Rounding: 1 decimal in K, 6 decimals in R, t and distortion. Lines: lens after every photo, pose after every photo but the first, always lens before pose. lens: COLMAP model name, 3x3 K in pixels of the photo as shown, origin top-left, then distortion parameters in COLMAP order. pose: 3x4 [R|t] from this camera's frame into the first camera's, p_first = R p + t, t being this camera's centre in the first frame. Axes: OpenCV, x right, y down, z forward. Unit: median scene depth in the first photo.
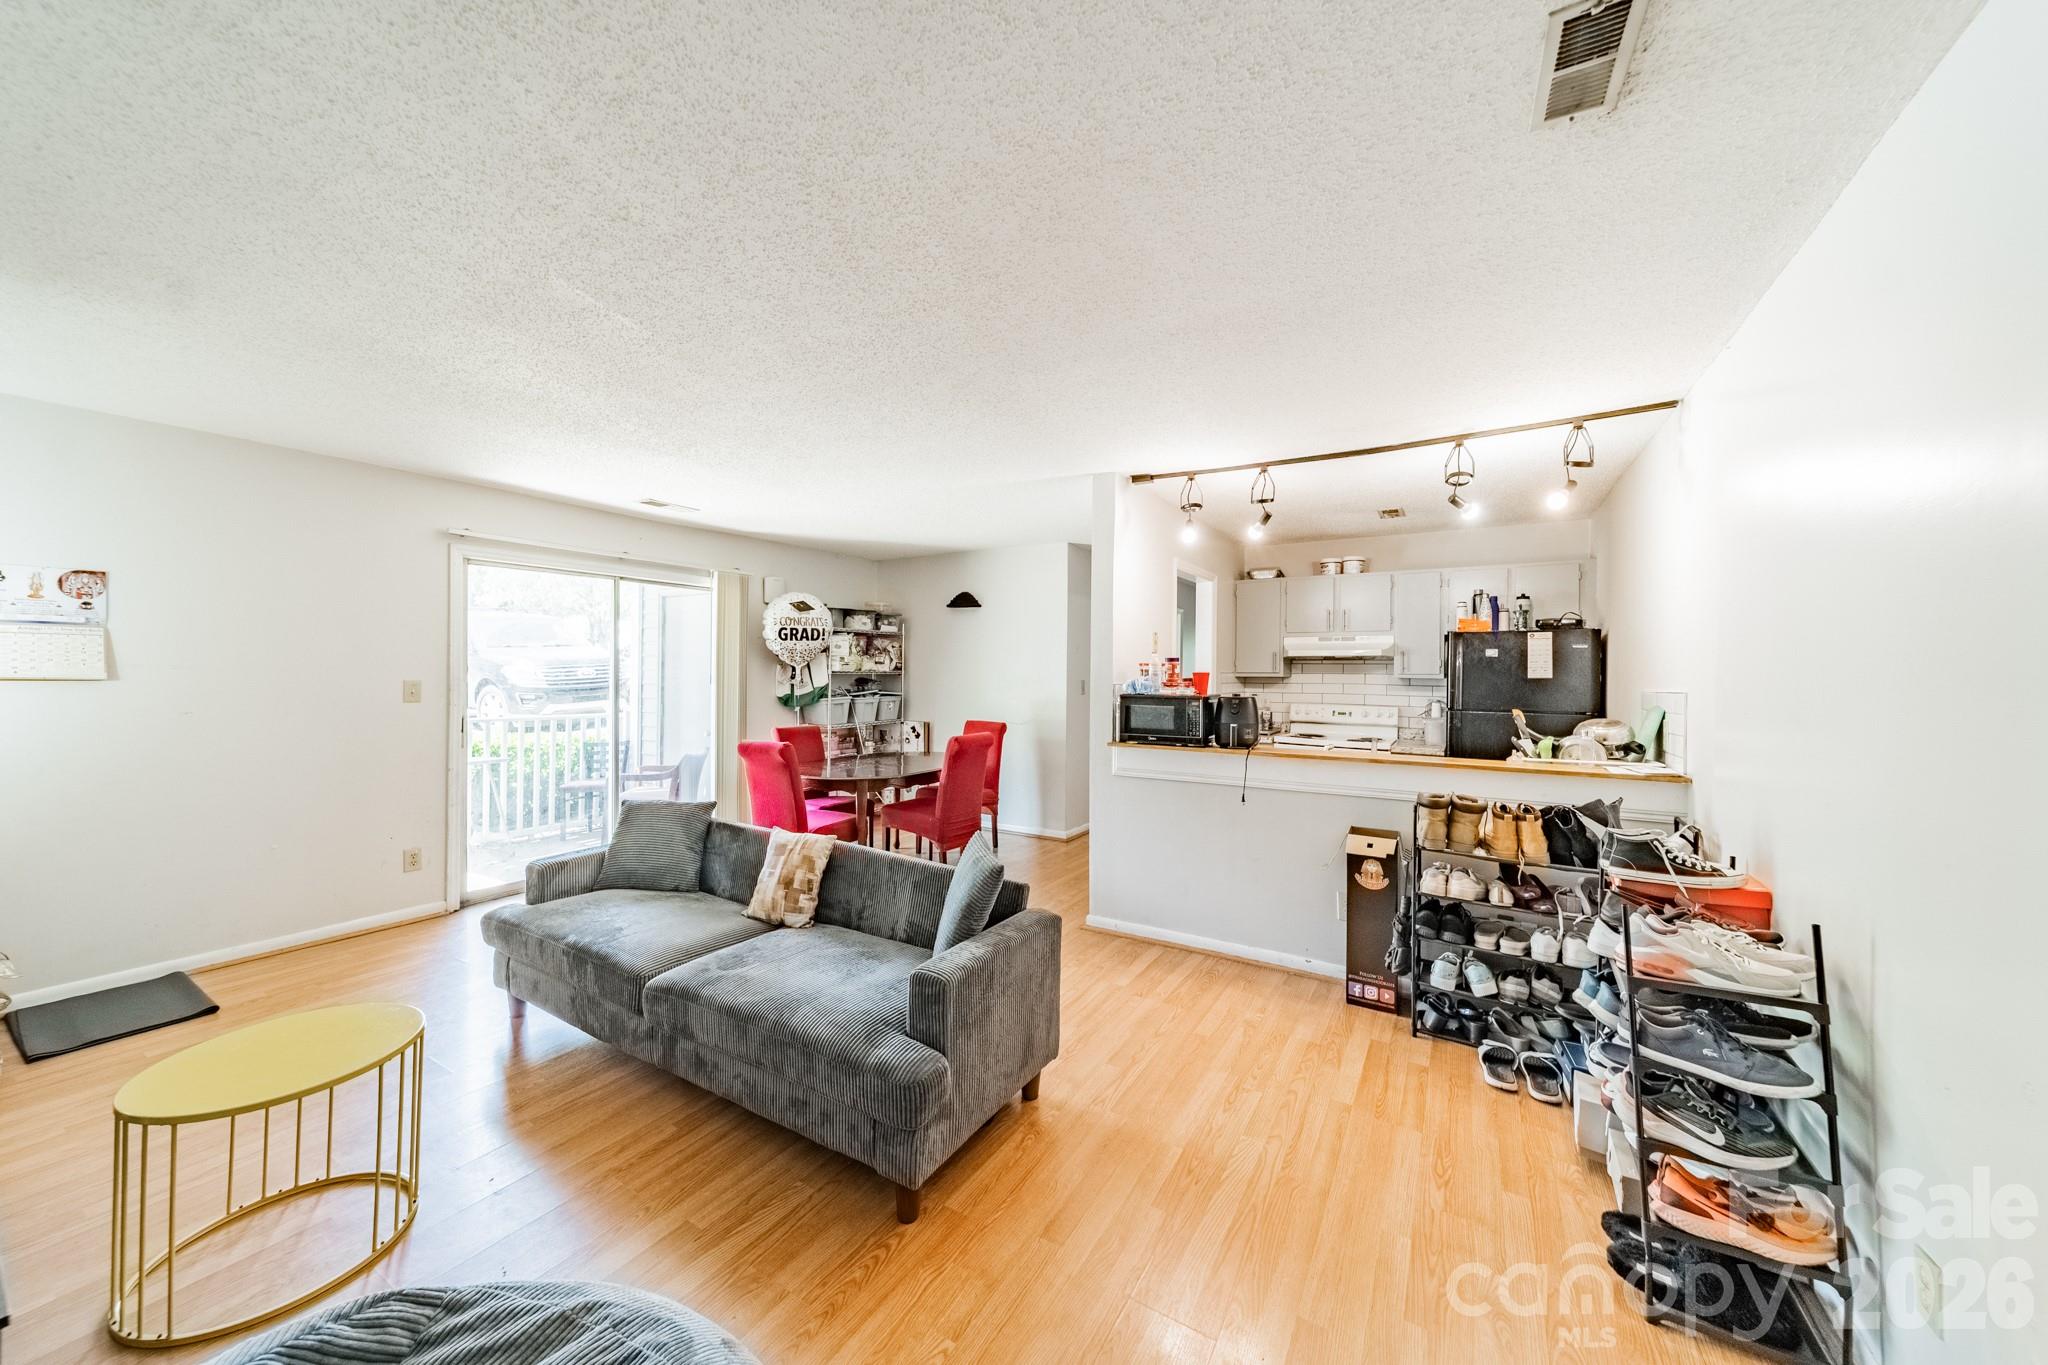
lens RADIAL K [[727.1, 0, 1029.1], [0, 727.1, 674.8], [0, 0, 1]] dist [0.012291, -0.001013]
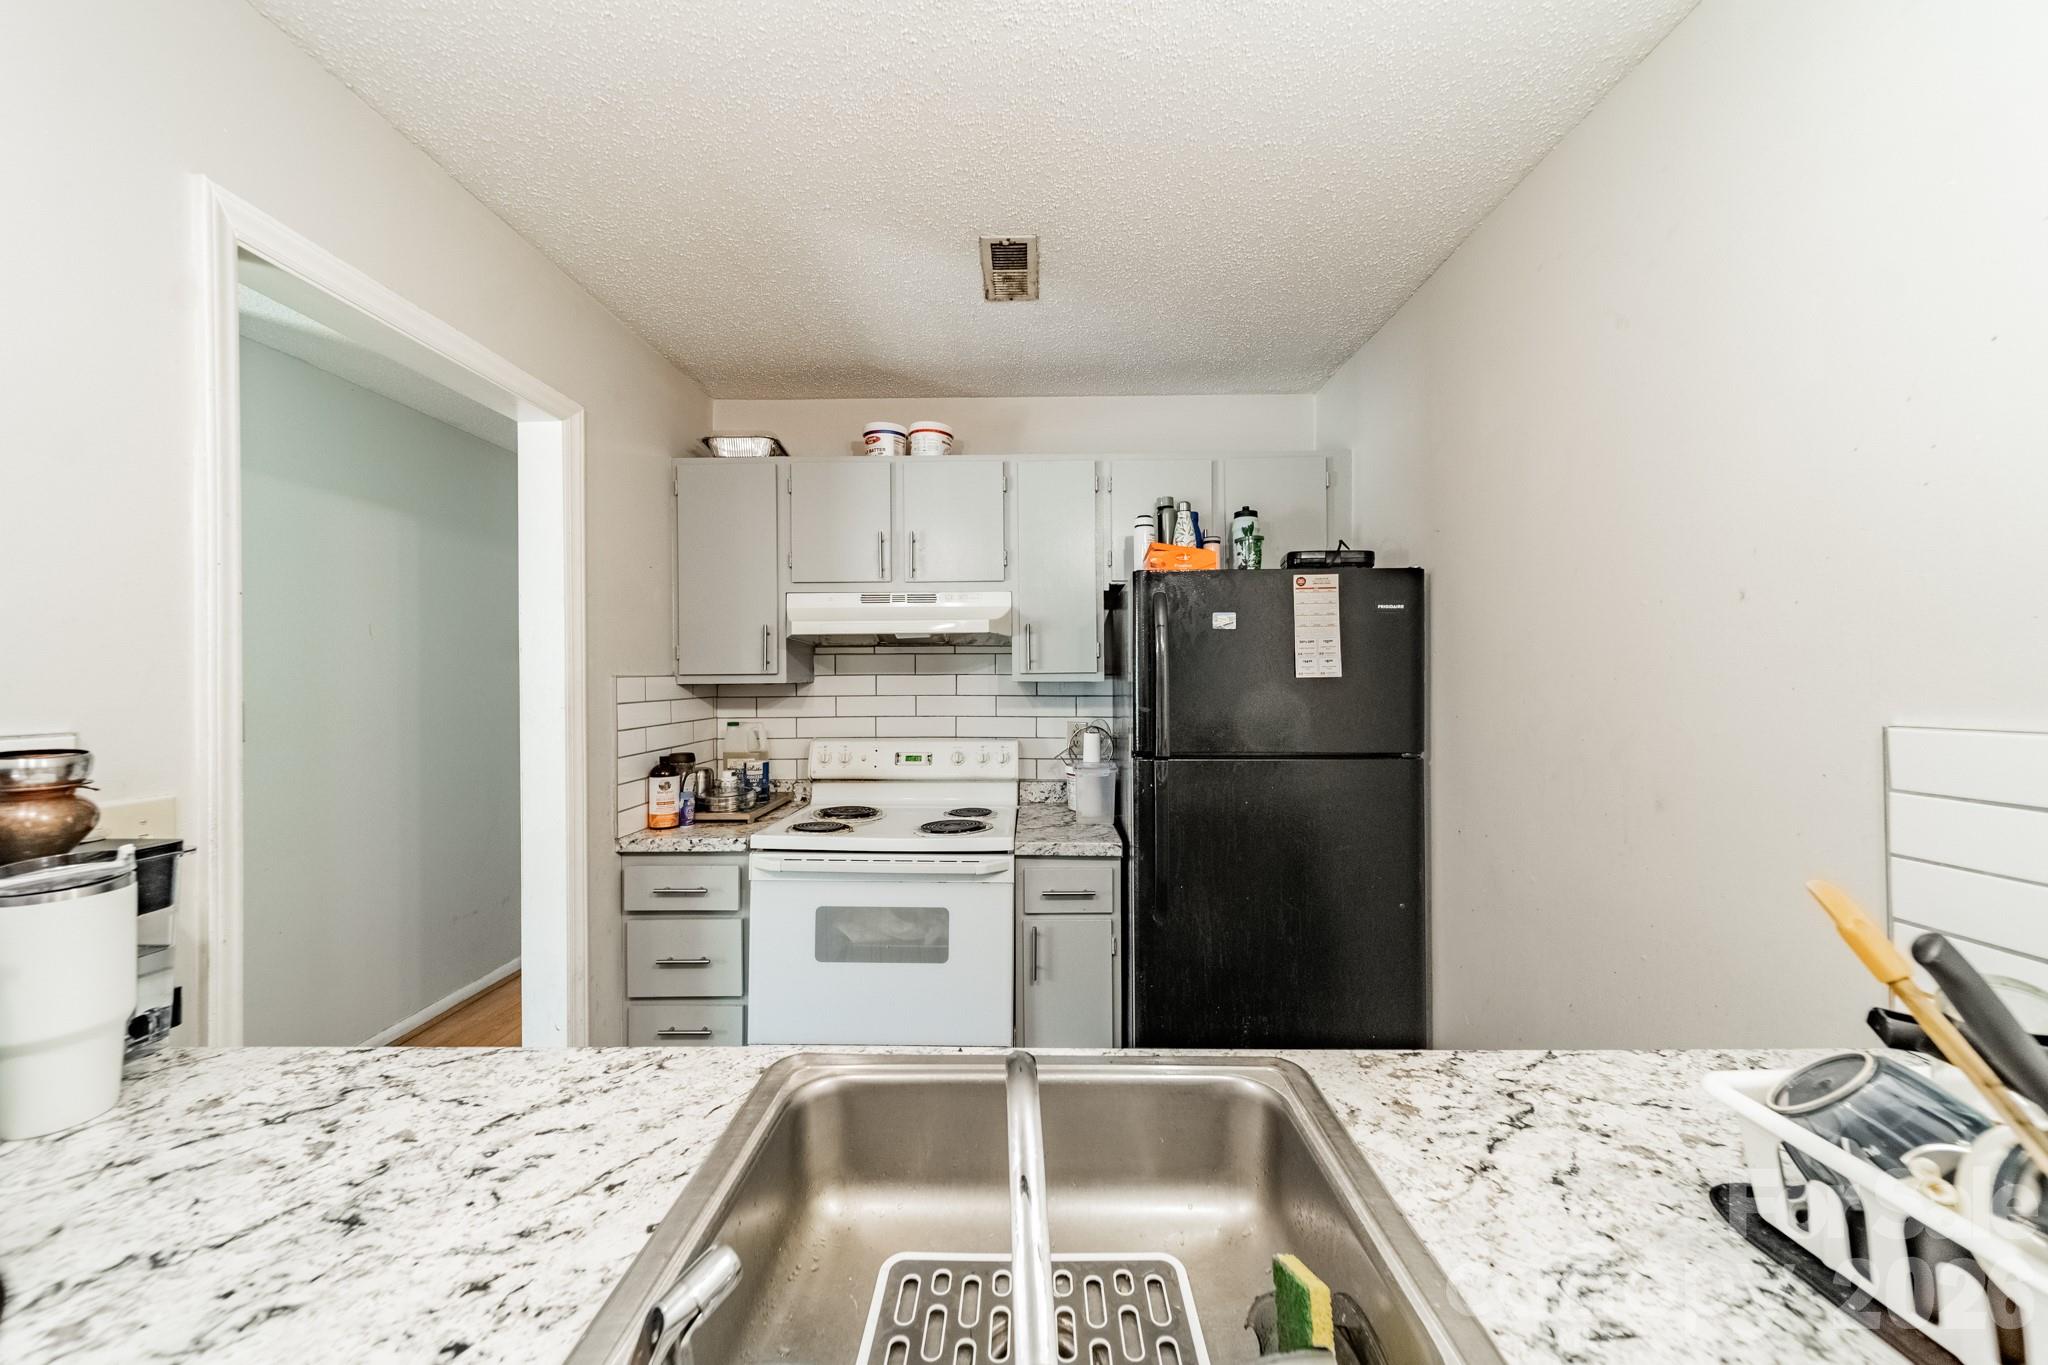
lens RADIAL K [[727.1, 0, 1019.2], [0, 727.1, 682.4], [0, 0, 1]] dist [0.012291, -0.001013]
pose [[0.871965, -0.015985, 0.489307, 0.317722], [0.013728, 0.999872, 0.008202, 0.000914], [-0.489375, -0.000434, 0.872073, 0.680439]]
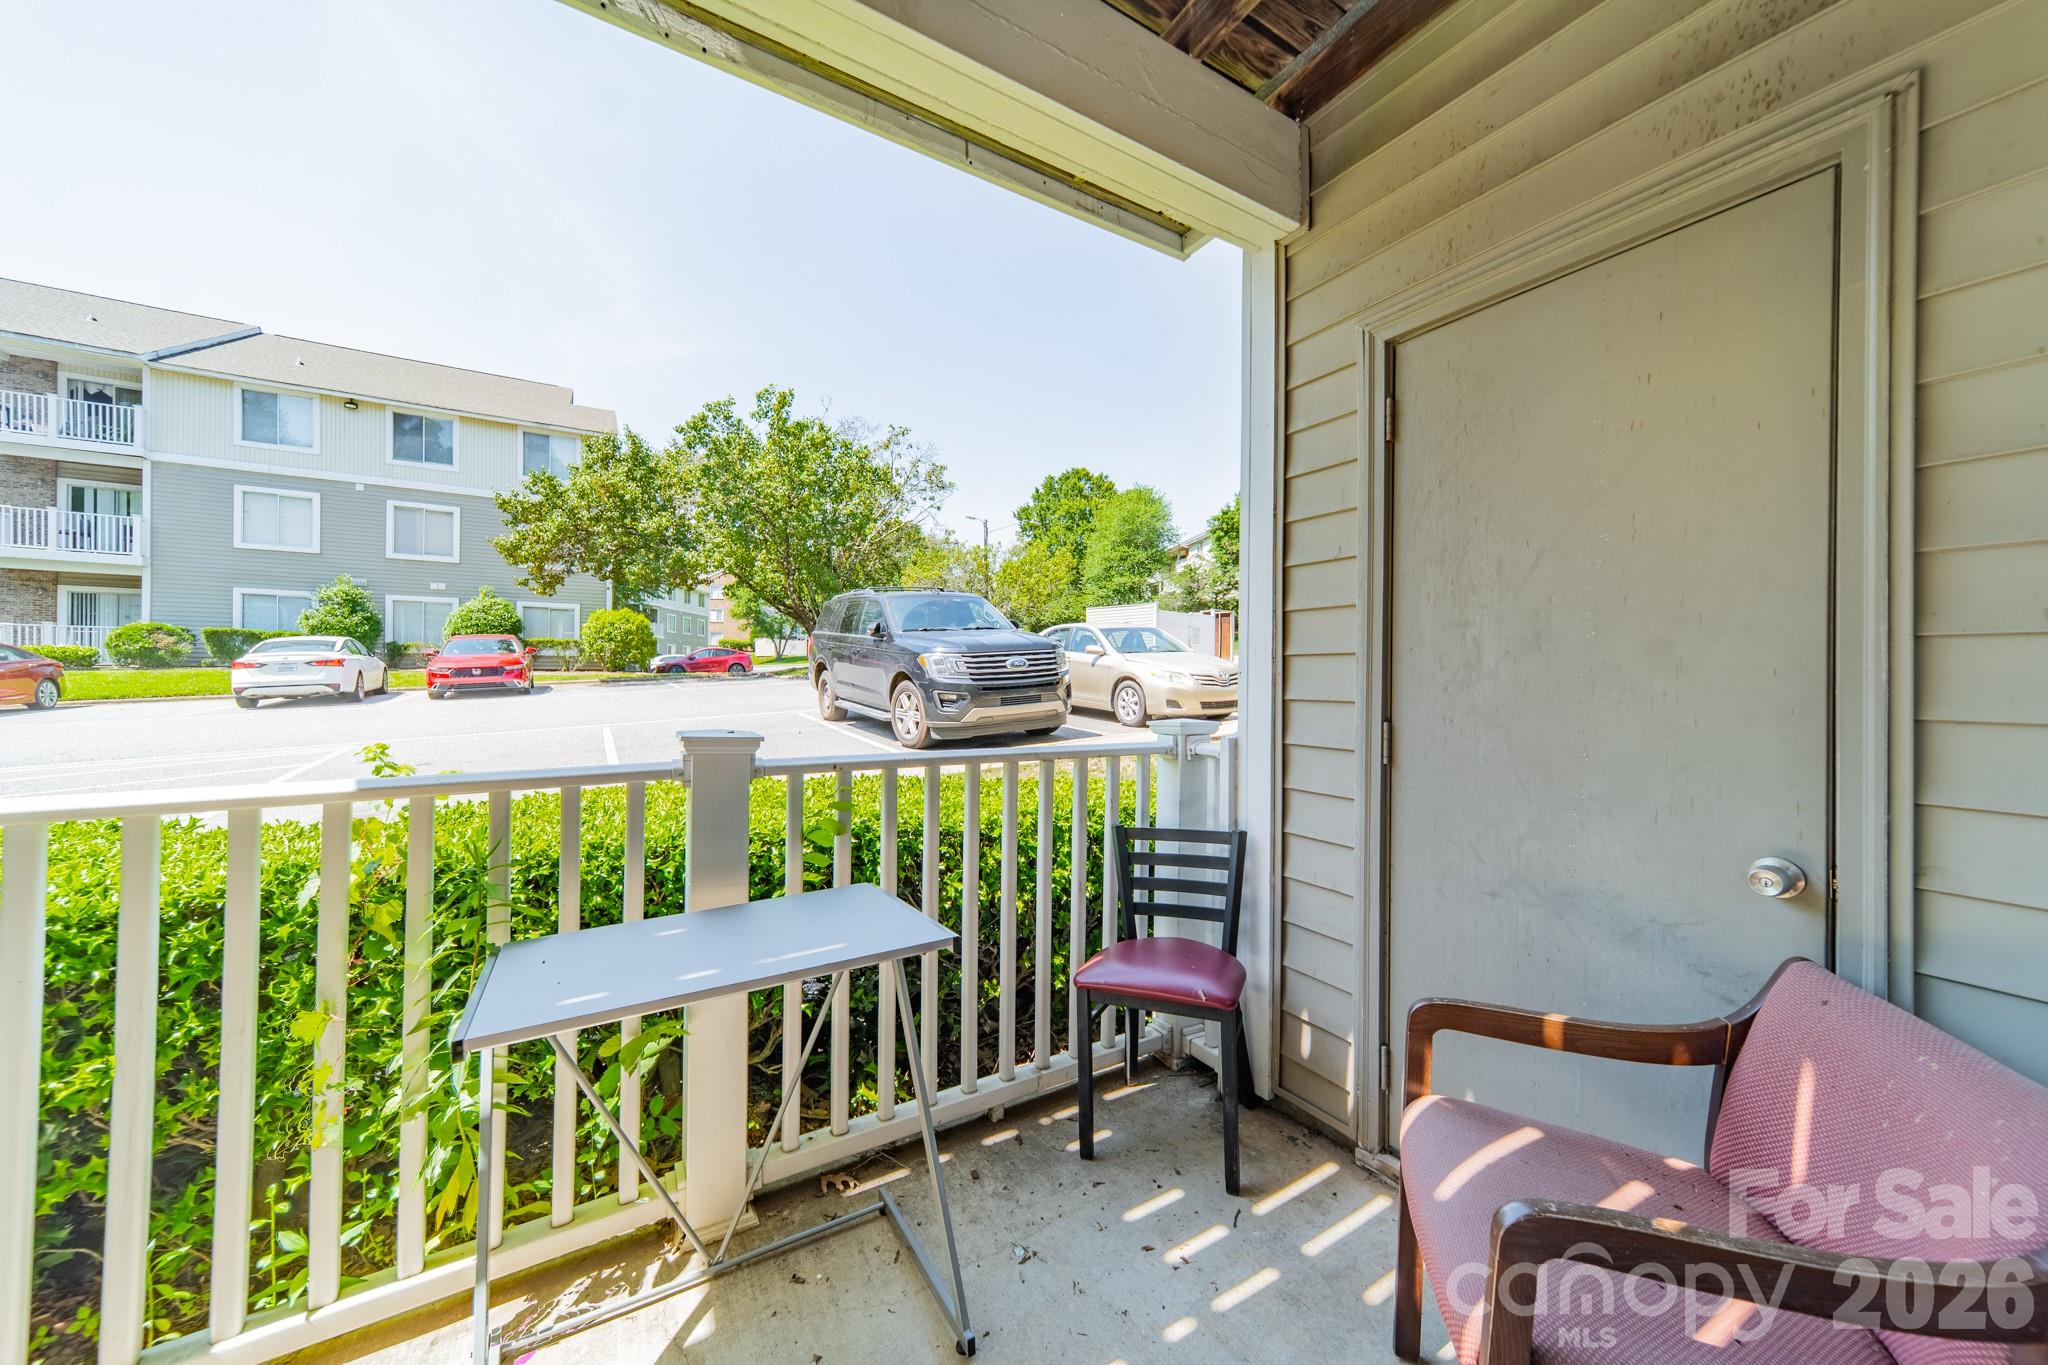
lens RADIAL K [[727.1, 0, 1023.0], [0, 727.1, 672.6], [0, 0, 1]] dist [0.012291, -0.001013]
pose [[0.887599, -0.005174, -0.460589, -0.678821], [0.000498, 0.999947, -0.010272, 0.033238], [0.460617, 0.008888, 0.887554, 0.931866]]
